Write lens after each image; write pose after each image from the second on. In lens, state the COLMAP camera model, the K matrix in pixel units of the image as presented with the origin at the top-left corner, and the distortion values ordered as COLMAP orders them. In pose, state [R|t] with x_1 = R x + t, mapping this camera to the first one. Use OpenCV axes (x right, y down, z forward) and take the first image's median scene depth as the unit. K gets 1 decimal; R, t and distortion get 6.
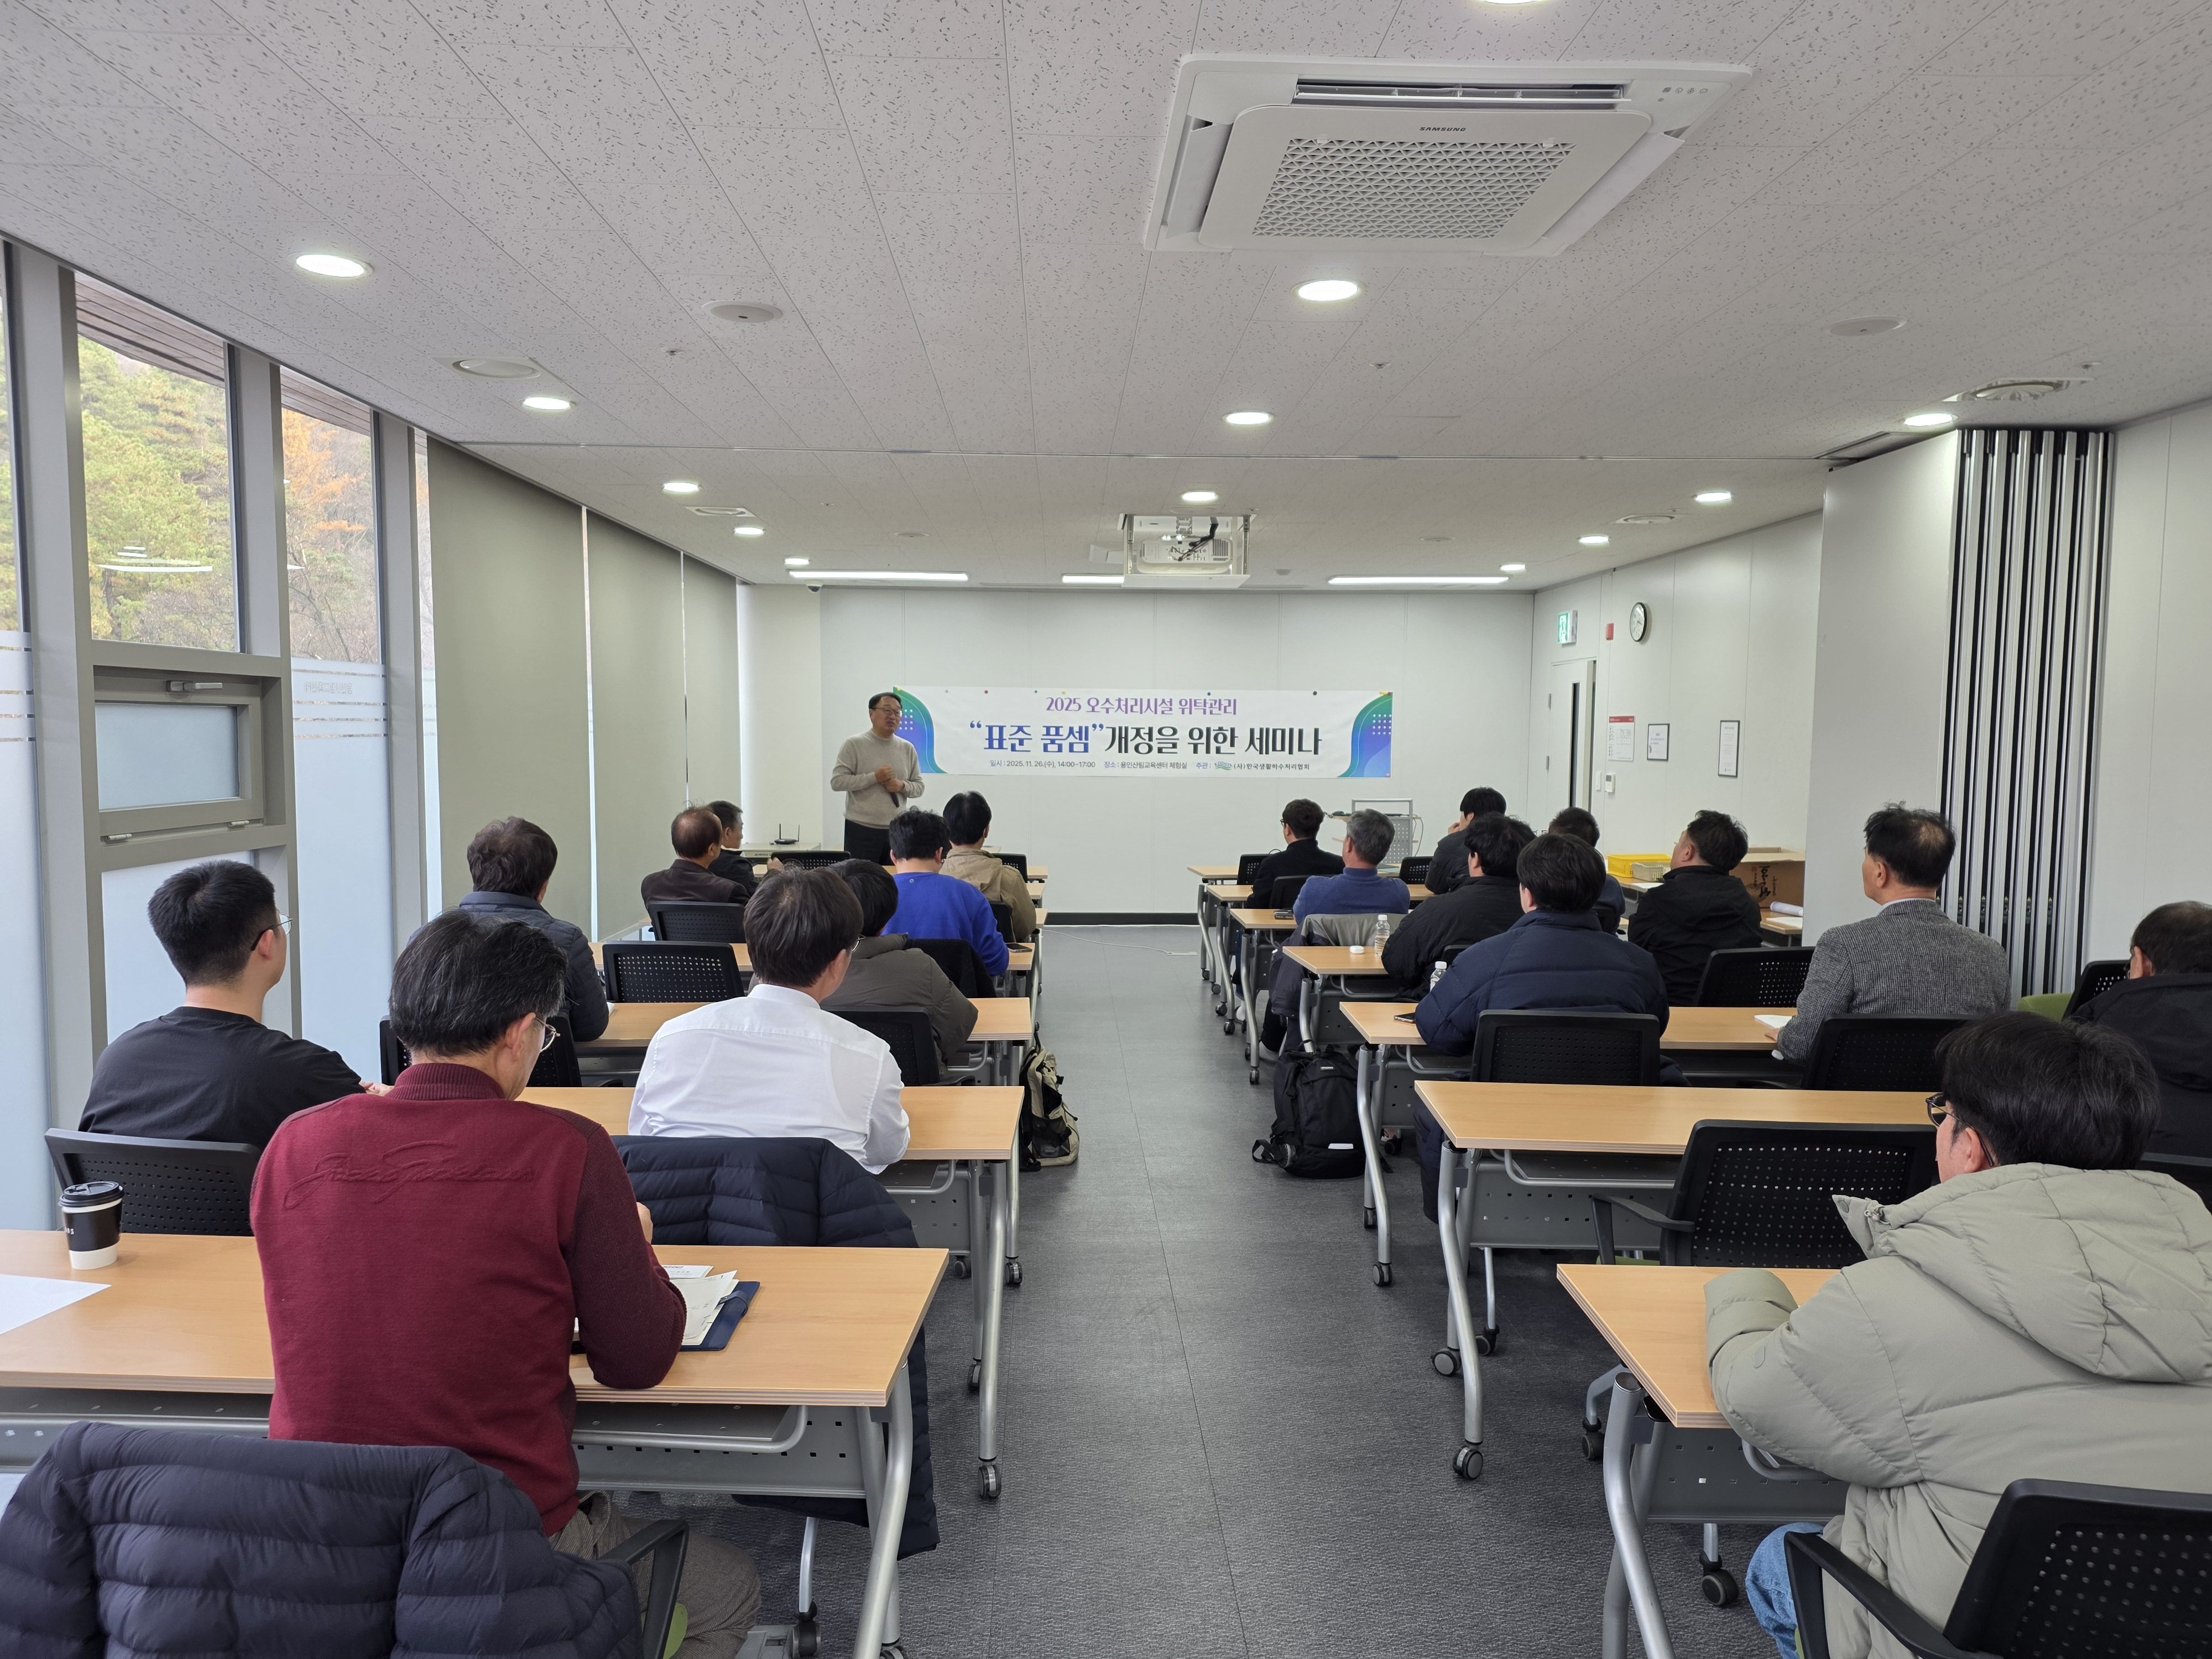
lens RADIAL K [[1466.1, 0, 1135.4], [0, 1466.1, 808.8], [0, 0, 1]] dist [0.125964, -0.128101]
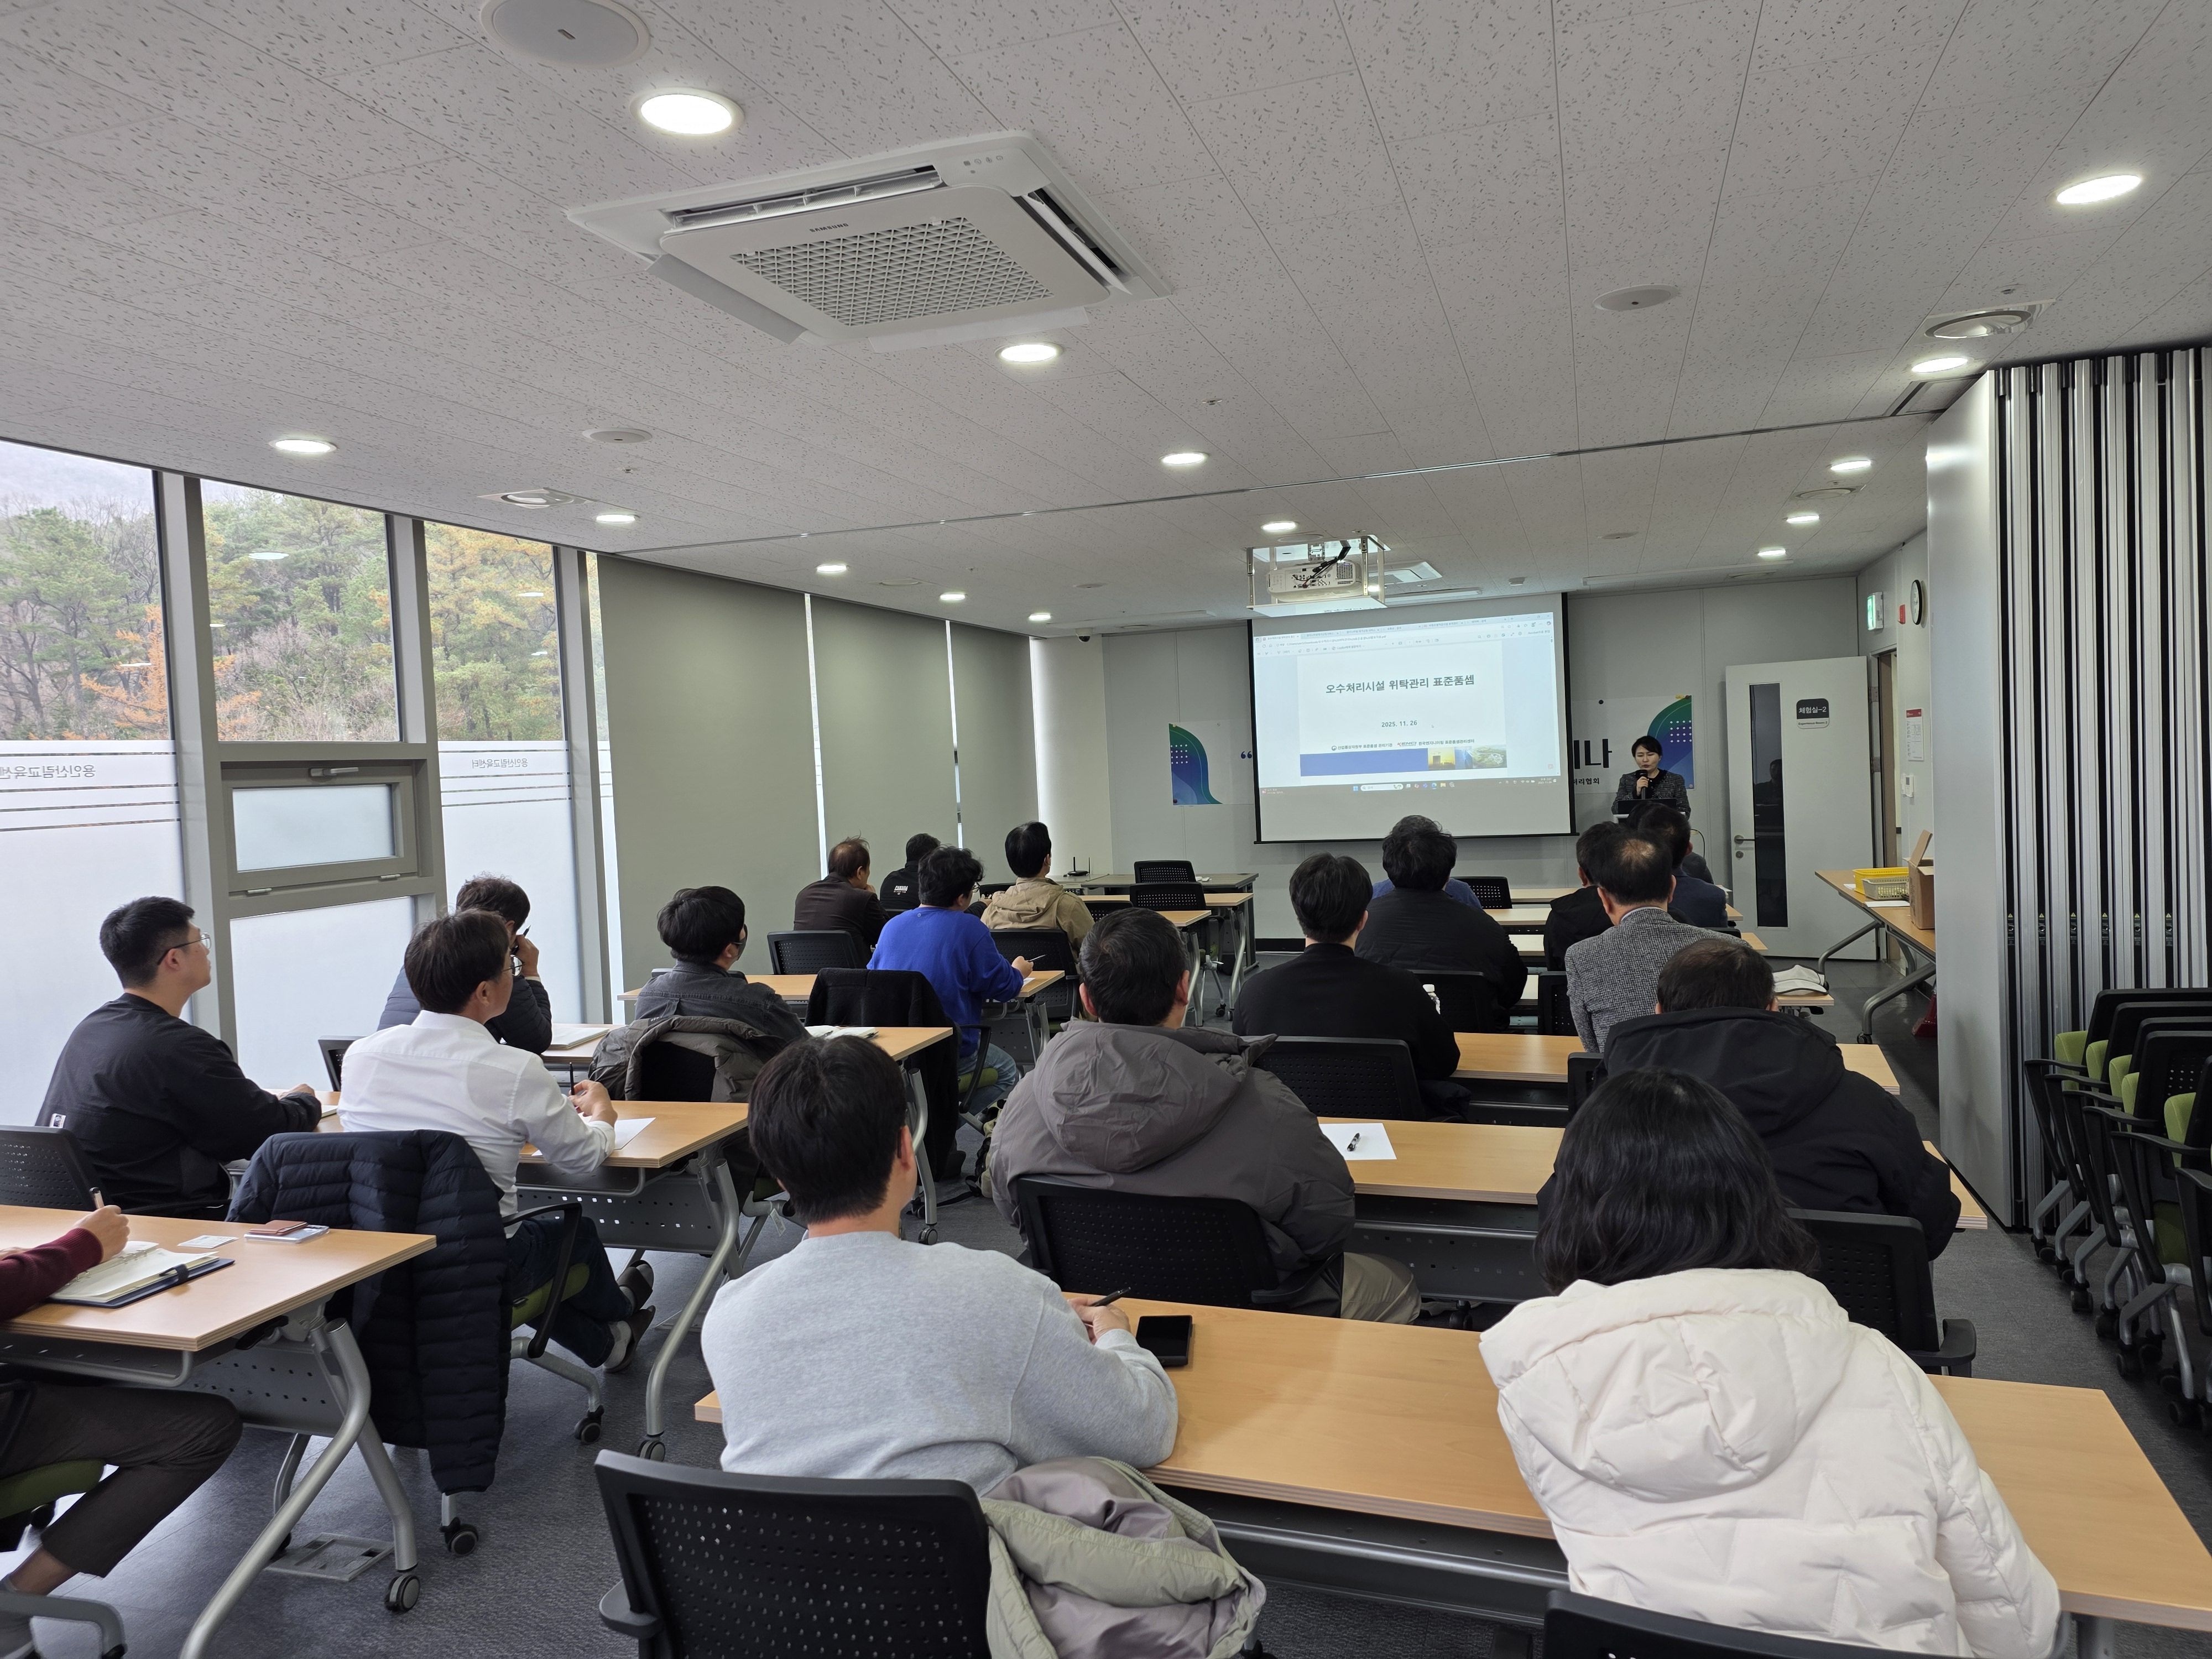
lens RADIAL K [[1466.1, 0, 1135.4], [0, 1466.1, 808.8], [0, 0, 1]] dist [0.125964, -0.128101]
pose [[0.936986, -0.038058, -0.347287, 0.376653], [0.032607, 0.999236, -0.021530, -0.000009], [0.347841, 0.008849, 0.937512, 0.030444]]
